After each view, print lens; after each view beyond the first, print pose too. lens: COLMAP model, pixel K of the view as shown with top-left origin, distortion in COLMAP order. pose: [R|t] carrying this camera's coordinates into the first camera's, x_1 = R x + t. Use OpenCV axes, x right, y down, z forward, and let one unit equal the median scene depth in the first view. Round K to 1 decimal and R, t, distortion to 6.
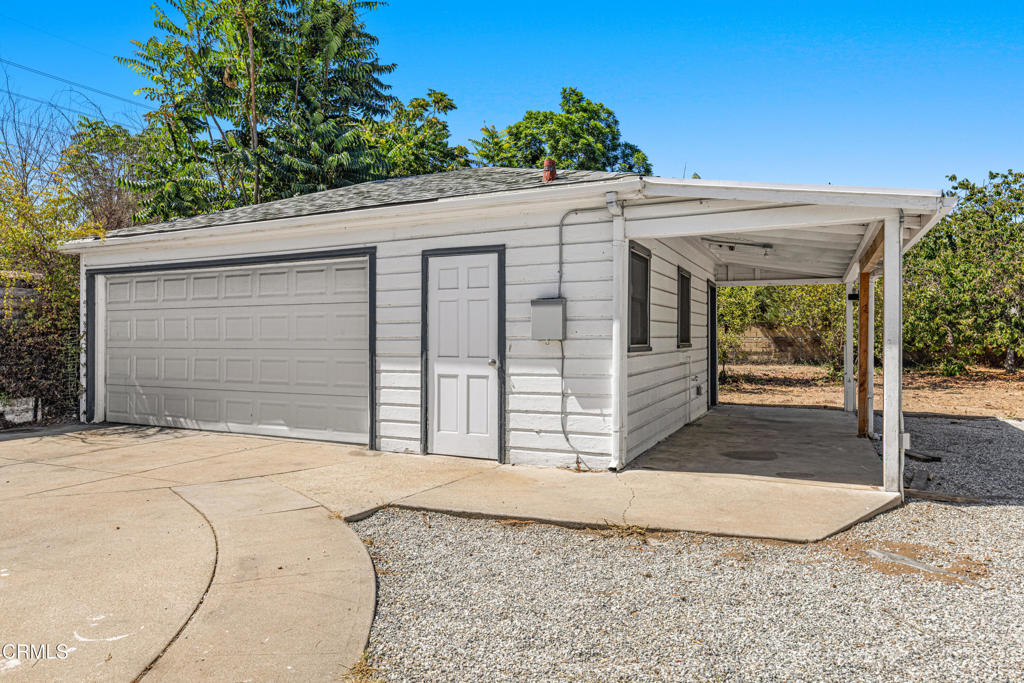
lens RADIAL K [[624.5, 0, 511.2], [0, 624.5, 336.1], [0, 0, 1]] dist [0.001075, 0.000492]
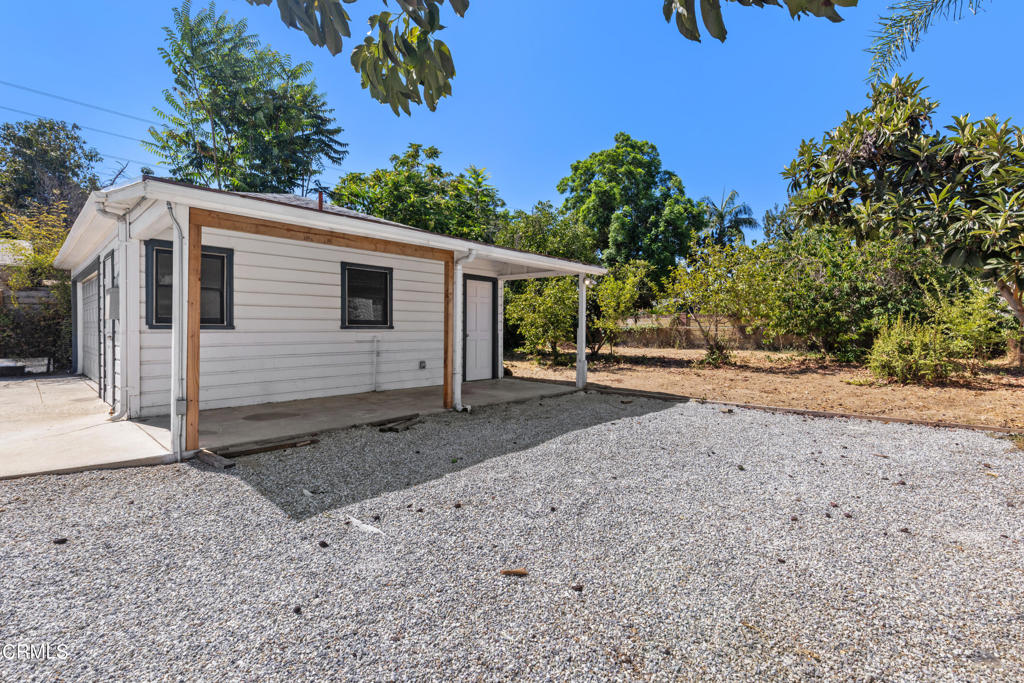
lens RADIAL K [[458.9, 0, 518.2], [0, 458.9, 329.4], [0, 0, 1]] dist [-0.000707, -0.000629]
pose [[0.959229, 0.006564, -0.282554, 0.522290], [-0.004948, 0.999967, 0.006432, 0.007513], [0.282587, -0.004772, 0.959230, 0.138824]]
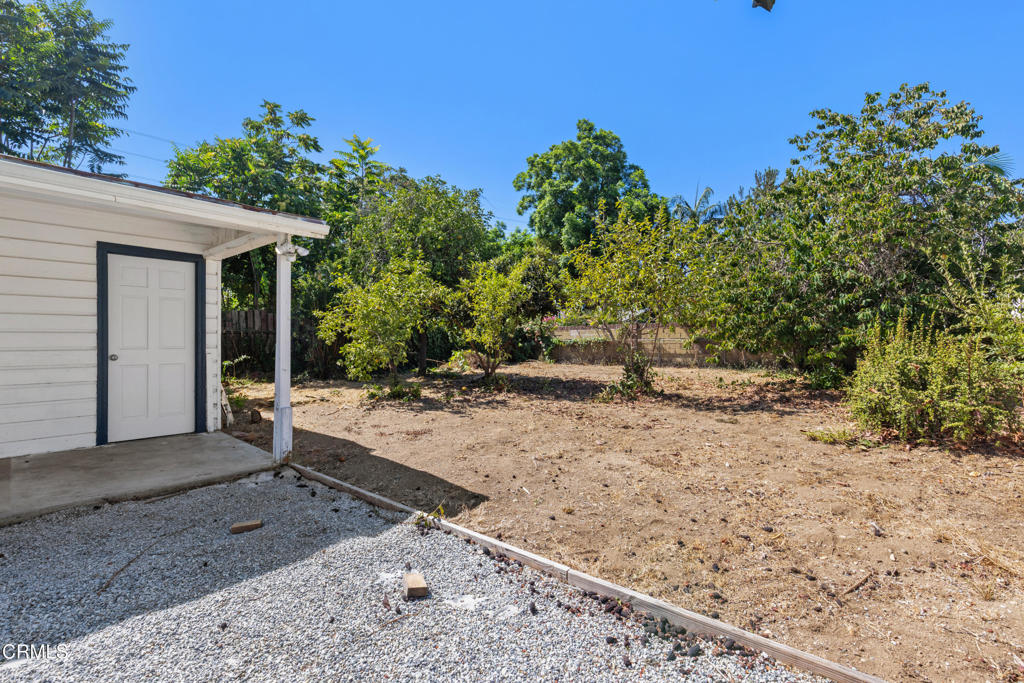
lens RADIAL K [[467.7, 0, 512.0], [0, 467.7, 341.5], [0, 0, 1]] dist [-0.000363, 0.000998]
pose [[0.963441, 0.001511, -0.267917, 0.662965], [-0.000348, 0.999990, 0.004390, 0.006566], [0.267921, -0.004136, 0.963432, 0.484747]]
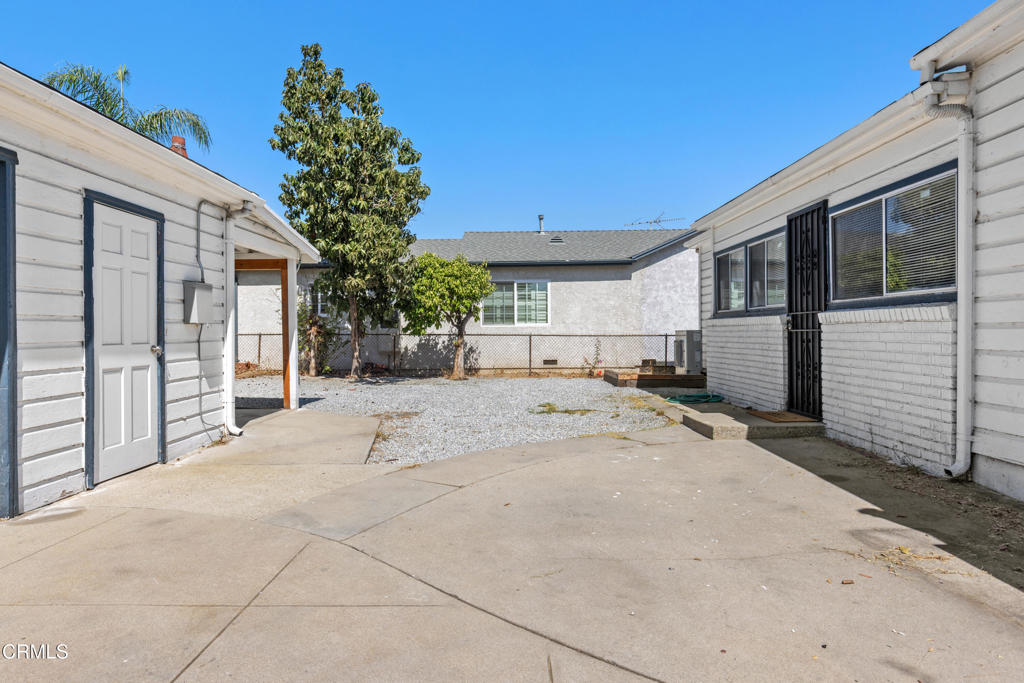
lens RADIAL K [[624.5, 0, 511.2], [0, 624.5, 336.1], [0, 0, 1]] dist [0.001075, 0.000492]
pose [[-0.423028, -0.002913, 0.906112, -0.954754], [0.002943, 0.999985, 0.004589, 0.021023], [-0.906112, 0.004608, -0.423013, 0.873285]]
